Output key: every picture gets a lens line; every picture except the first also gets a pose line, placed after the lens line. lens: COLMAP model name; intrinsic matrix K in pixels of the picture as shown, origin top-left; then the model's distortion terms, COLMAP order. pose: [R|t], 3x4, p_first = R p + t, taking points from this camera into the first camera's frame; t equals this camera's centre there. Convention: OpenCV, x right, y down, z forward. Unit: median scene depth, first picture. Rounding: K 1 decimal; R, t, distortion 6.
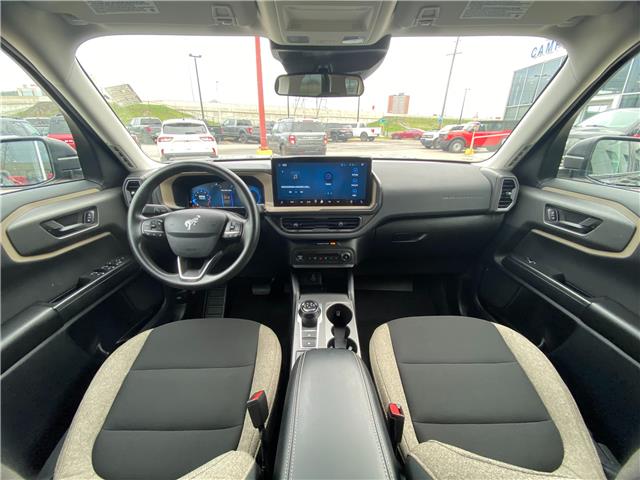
lens RADIAL K [[257.8, 0, 320.0], [0, 257.8, 240.0], [0, 0, 1]] dist [0.025742, -0.024920]
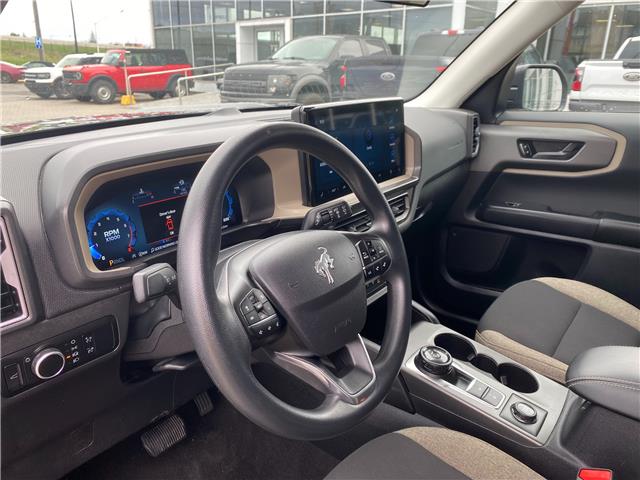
lens RADIAL K [[481.3, 0, 315.0], [0, 481.3, 238.7], [0, 0, 1]] dist [0.026232, -0.007620]
pose [[0.617950, -0.258133, 0.742634, -0.880873], [0.298740, 0.950813, 0.081911, -0.146318], [-0.727250, 0.171237, 0.664670, 0.403688]]
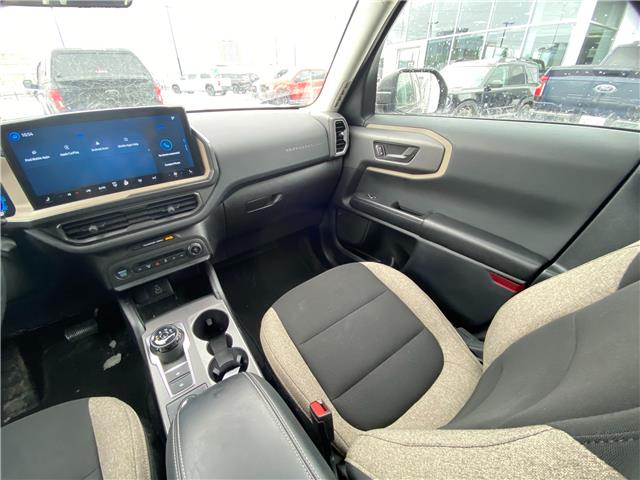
lens RADIAL K [[257.8, 0, 320.0], [0, 257.8, 240.0], [0, 0, 1]] dist [0.025742, -0.024920]
pose [[0.812975, -0.319737, 0.486663, 0.039968], [0.247252, 0.946224, 0.208632, -0.028166], [-0.527199, -0.049285, 0.848311, 0.175612]]
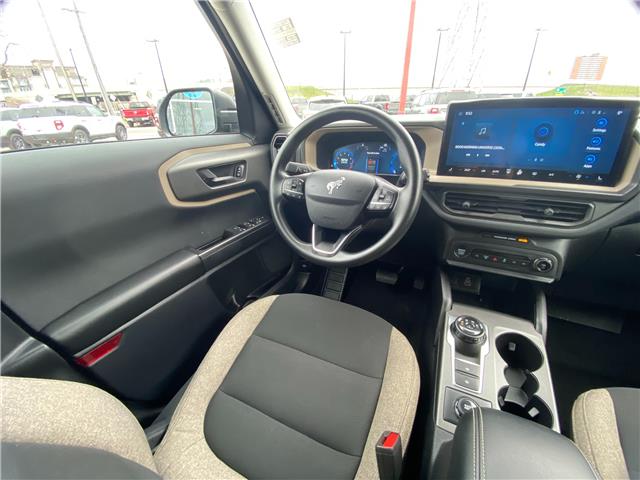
lens RADIAL K [[257.8, 0, 320.0], [0, 257.8, 240.0], [0, 0, 1]] dist [0.025742, -0.024920]
pose [[0.892335, 0.175646, -0.415797, -0.139620], [-0.144717, 0.983881, 0.105046, 0.019344], [0.427545, -0.033564, 0.903371, 0.203499]]
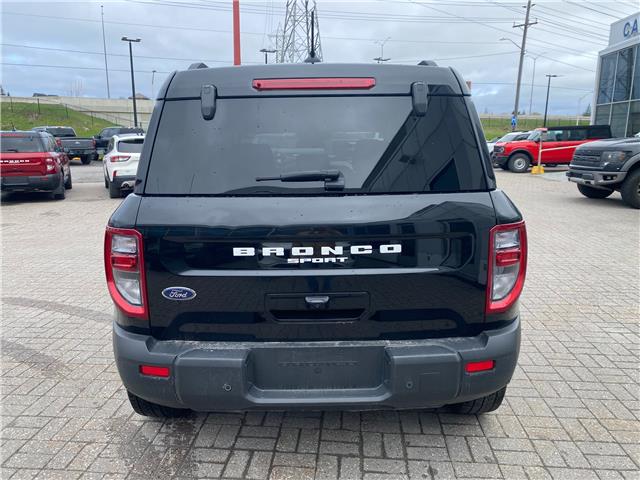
lens RADIAL K [[481.3, 0, 315.0], [0, 481.3, 238.7], [0, 0, 1]] dist [0.026232, -0.007620]
pose [[0.999918, -0.010415, -0.007458, 0.119245], [0.008745, 0.980439, -0.196630, 1.235404], [0.009360, 0.196549, 0.980449, -3.334473]]
